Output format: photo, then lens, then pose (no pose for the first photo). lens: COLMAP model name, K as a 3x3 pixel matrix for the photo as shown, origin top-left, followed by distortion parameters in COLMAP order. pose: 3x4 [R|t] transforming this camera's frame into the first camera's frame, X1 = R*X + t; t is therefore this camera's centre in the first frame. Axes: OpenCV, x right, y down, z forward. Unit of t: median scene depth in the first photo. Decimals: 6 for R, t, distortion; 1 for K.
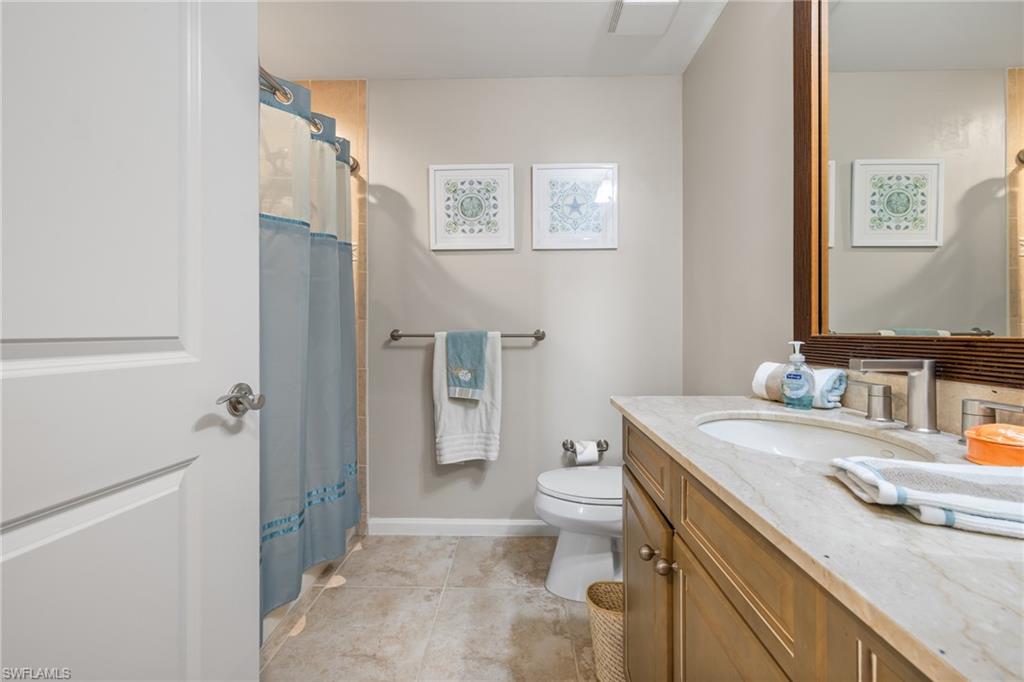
lens RADIAL K [[434.2, 0, 512.7], [0, 434.2, 337.0], [0, 0, 1]] dist [0.000284, 0.000619]
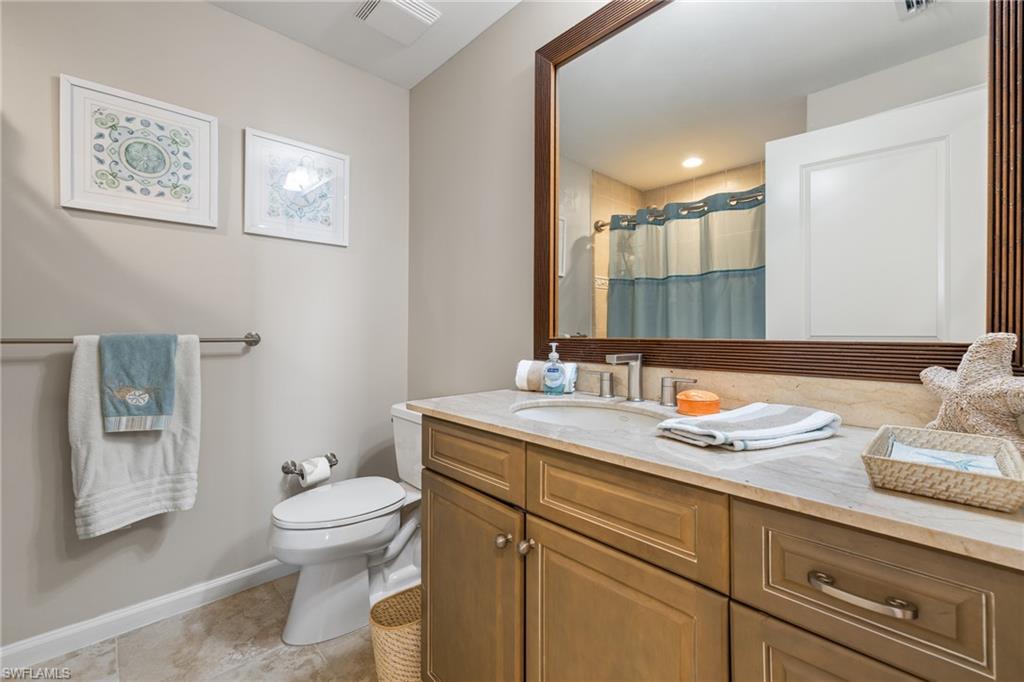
lens RADIAL K [[434.2, 0, 511.5], [0, 434.2, 336.5], [0, 0, 1]] dist [0.000284, 0.000619]
pose [[0.711411, -0.001774, 0.702774, -0.171566], [0.007263, 0.999962, -0.004828, -0.001864], [-0.702739, 0.008539, 0.711397, 0.085738]]
